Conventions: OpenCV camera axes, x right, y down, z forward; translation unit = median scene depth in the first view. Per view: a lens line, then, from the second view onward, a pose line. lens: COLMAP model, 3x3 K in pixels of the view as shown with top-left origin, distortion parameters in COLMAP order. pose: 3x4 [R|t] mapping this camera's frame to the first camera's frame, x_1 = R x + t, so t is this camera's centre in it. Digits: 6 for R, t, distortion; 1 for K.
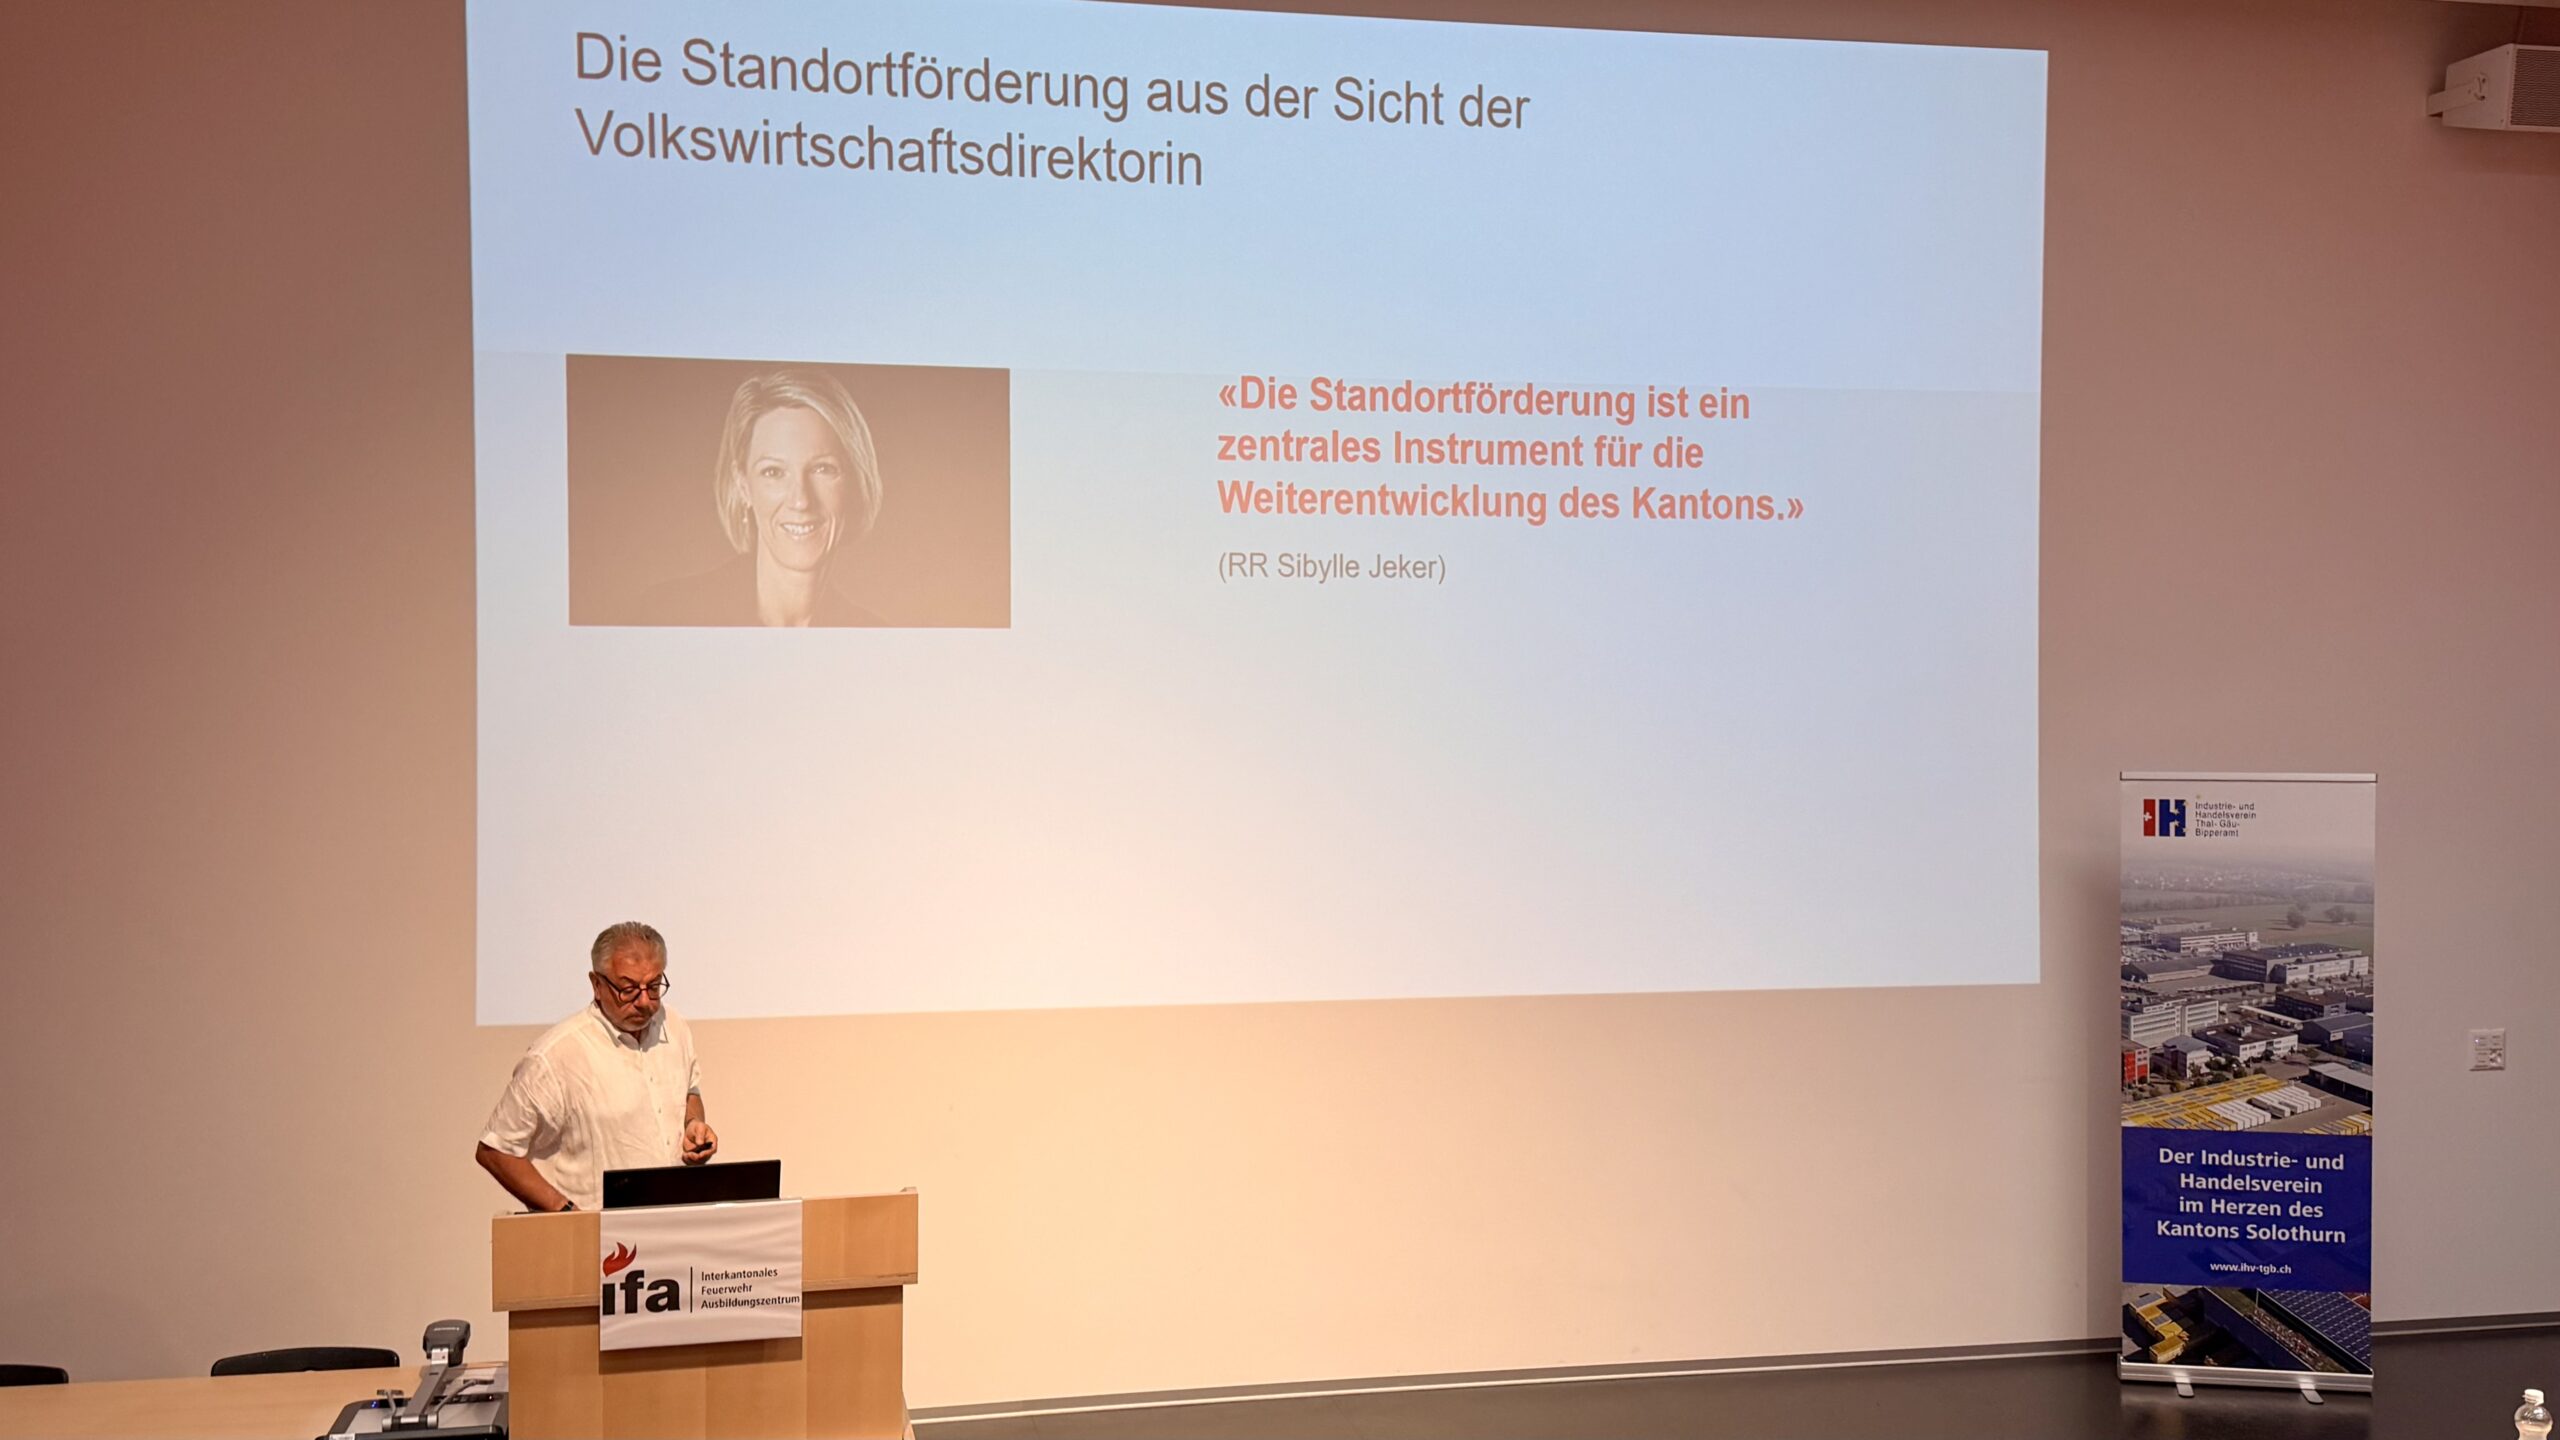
lens RADIAL K [[2497.1, 0, 1280.0], [0, 2497.1, 720.0], [0, 0, 1]] dist [0.146606, -0.307304]
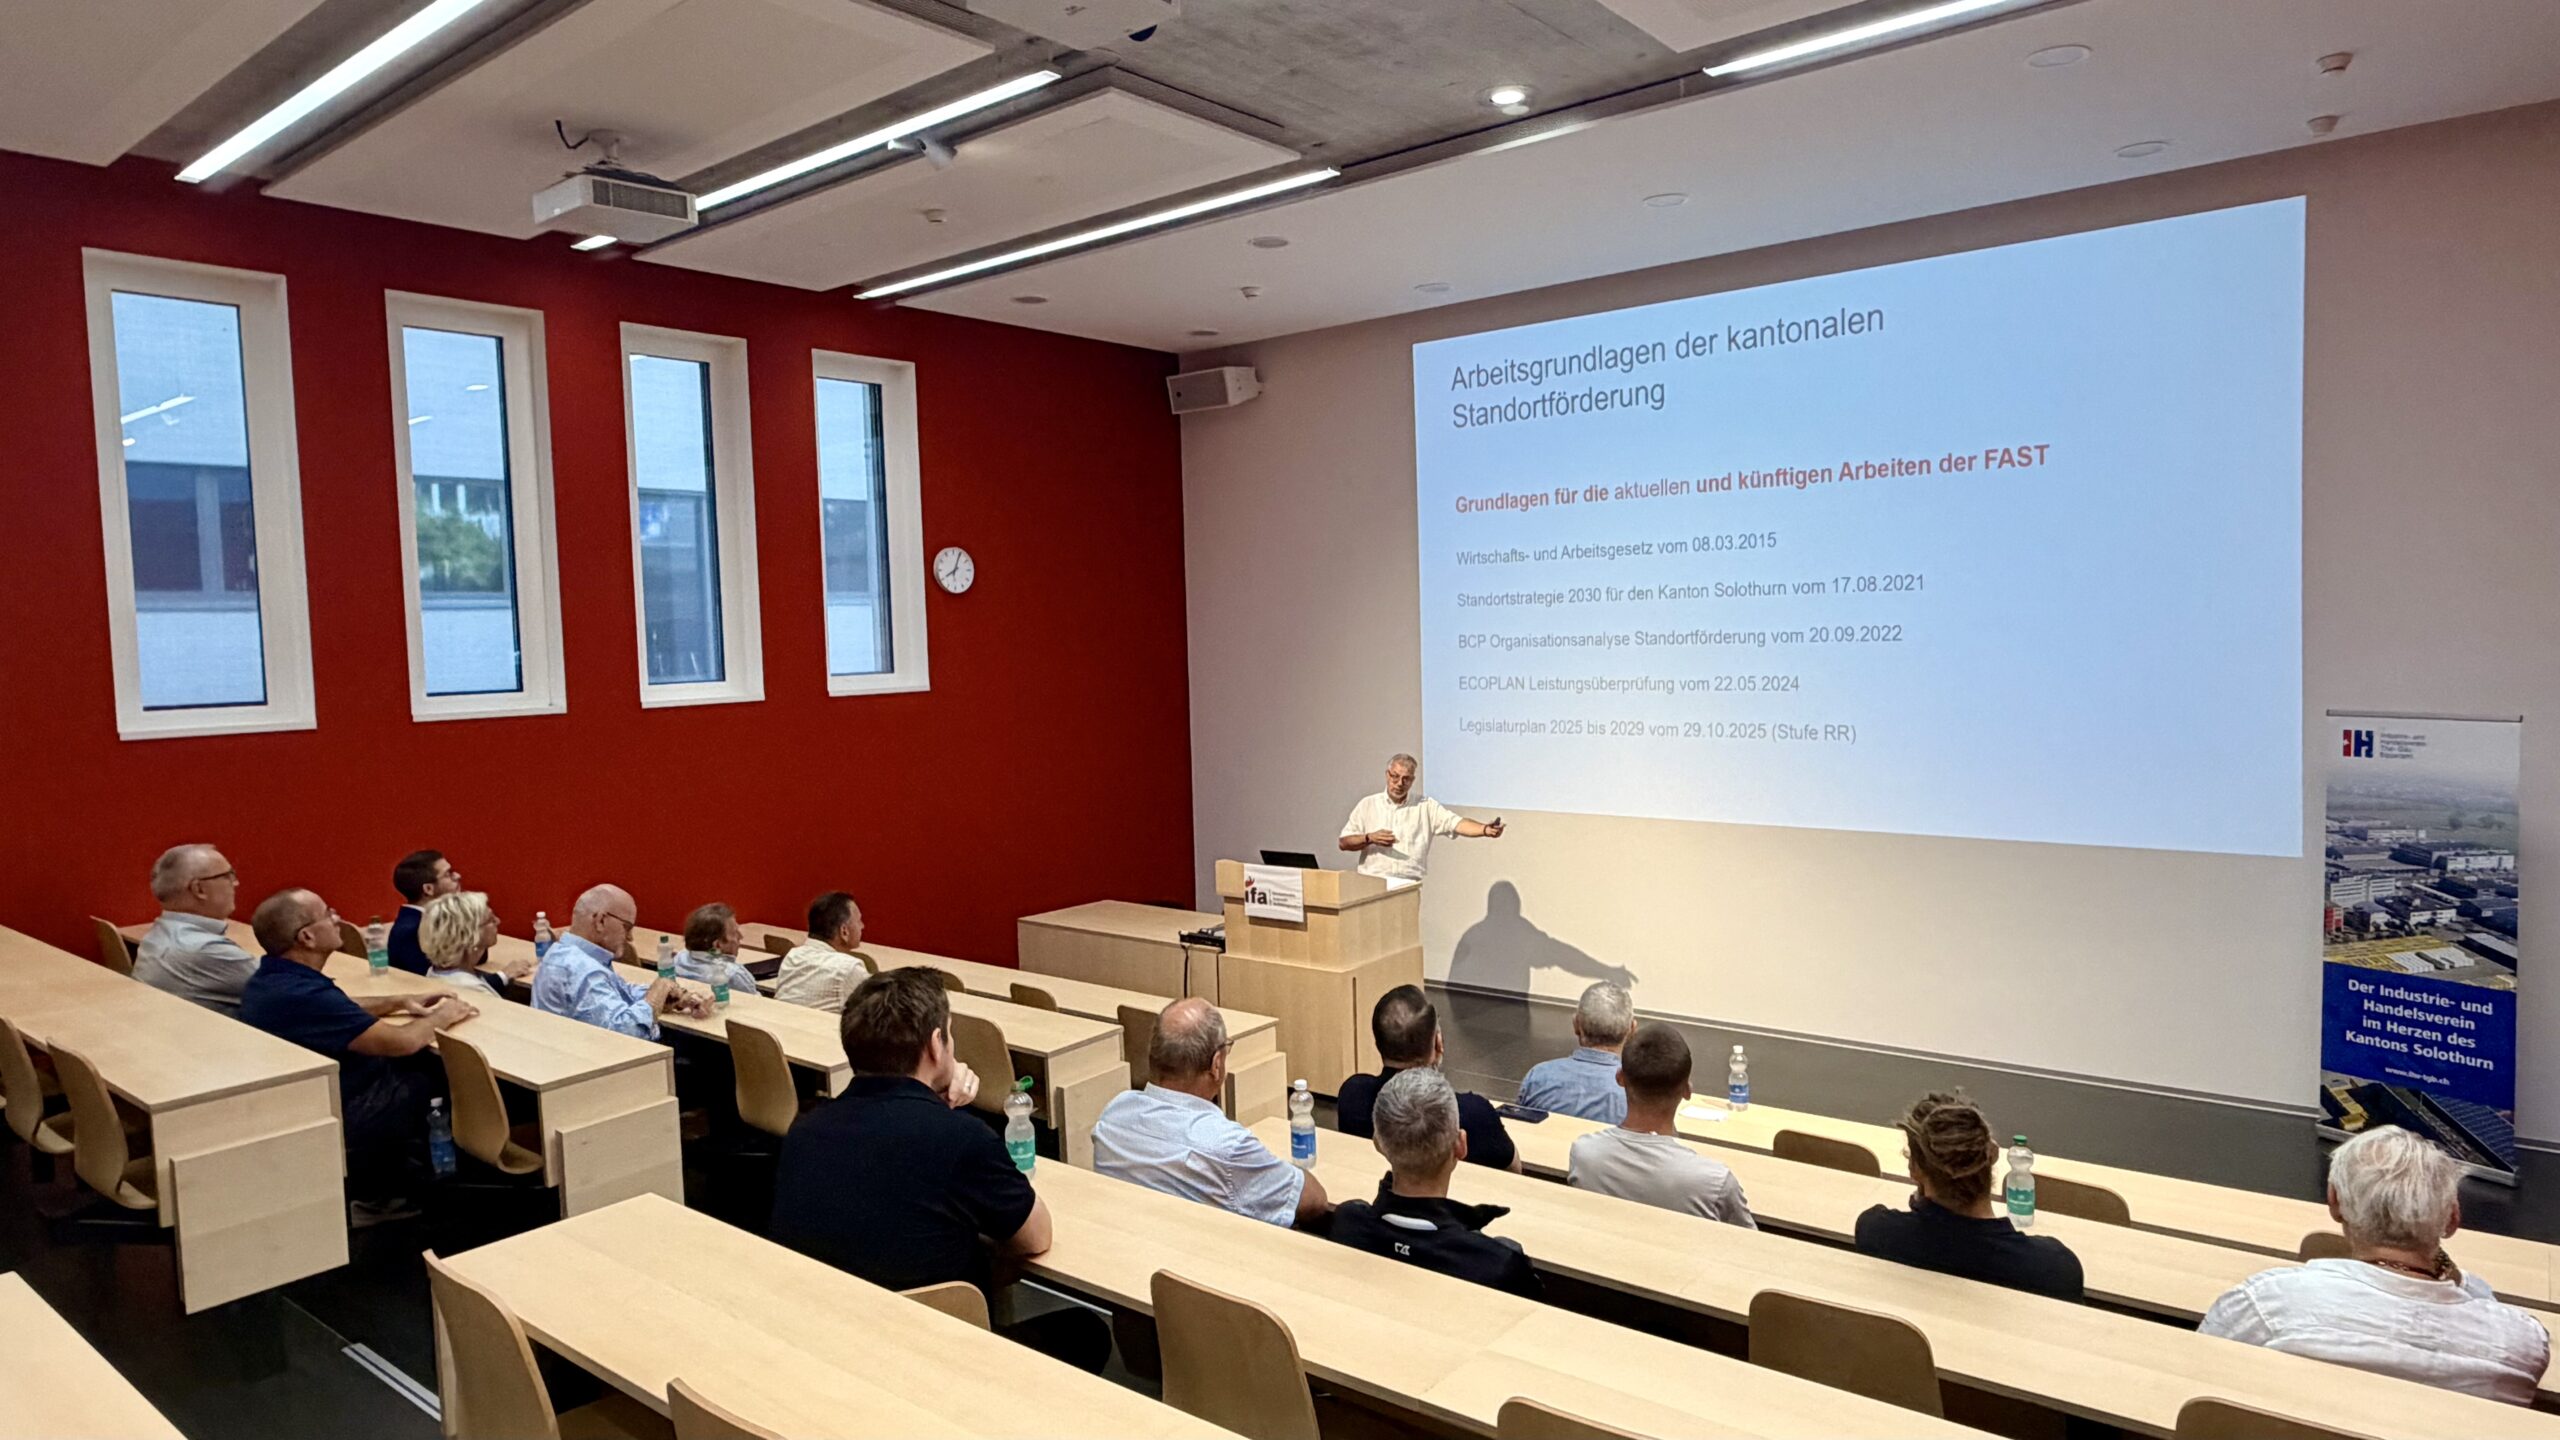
lens RADIAL K [[1514.9, 0, 1280.0], [0, 1514.9, 720.0], [0, 0, 1]] dist [0.000955, 0.000397]
pose [[0.628696, 0.027327, -0.777171, 0.625355], [0.009422, 0.999041, 0.042751, -0.015259], [0.777594, -0.034200, 0.627836, 0.022116]]
